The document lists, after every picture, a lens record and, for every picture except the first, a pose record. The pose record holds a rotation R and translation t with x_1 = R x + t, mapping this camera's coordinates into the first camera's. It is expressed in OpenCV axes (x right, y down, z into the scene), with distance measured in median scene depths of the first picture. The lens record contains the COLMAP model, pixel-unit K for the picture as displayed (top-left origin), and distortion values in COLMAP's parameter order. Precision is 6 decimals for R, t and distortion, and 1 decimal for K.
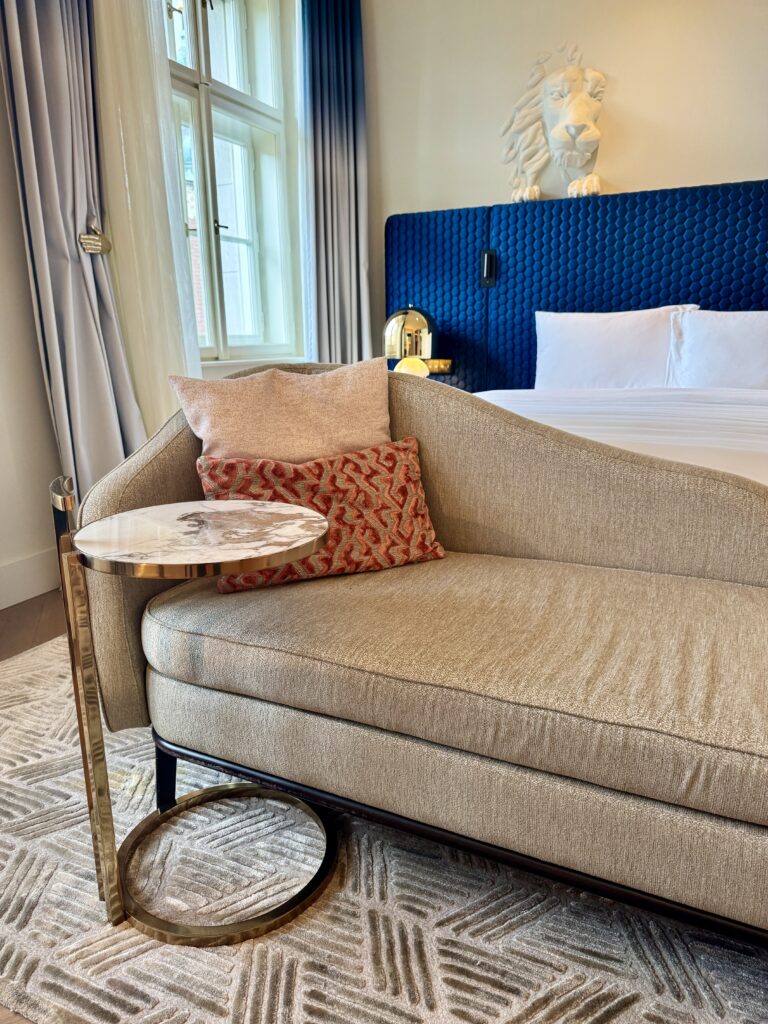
lens RADIAL K [[733.3, 0, 384.0], [0, 733.3, 512.0], [0, 0, 1]] dist [0.046101, -0.063903]
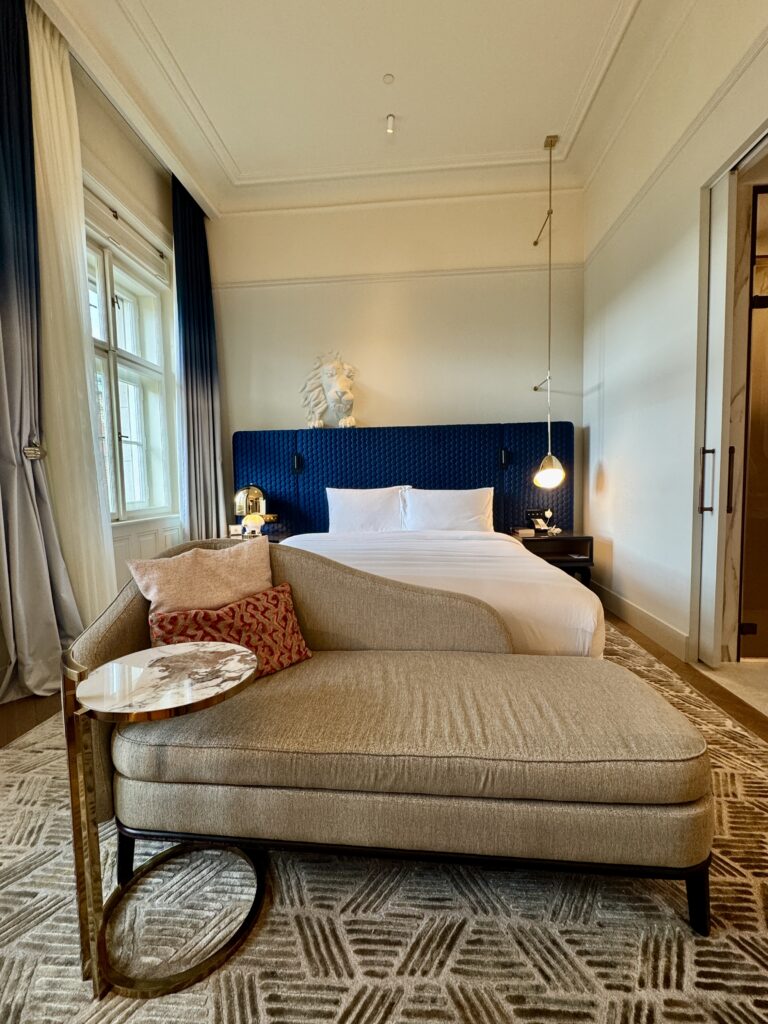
lens RADIAL K [[443.4, 0, 384.0], [0, 443.4, 512.0], [0, 0, 1]] dist [-0.003756, 0.000415]
pose [[0.931357, -0.027095, 0.363098, -0.124933], [0.088900, 0.983968, -0.154606, -0.093783], [-0.353088, 0.176272, 0.918835, -0.030972]]
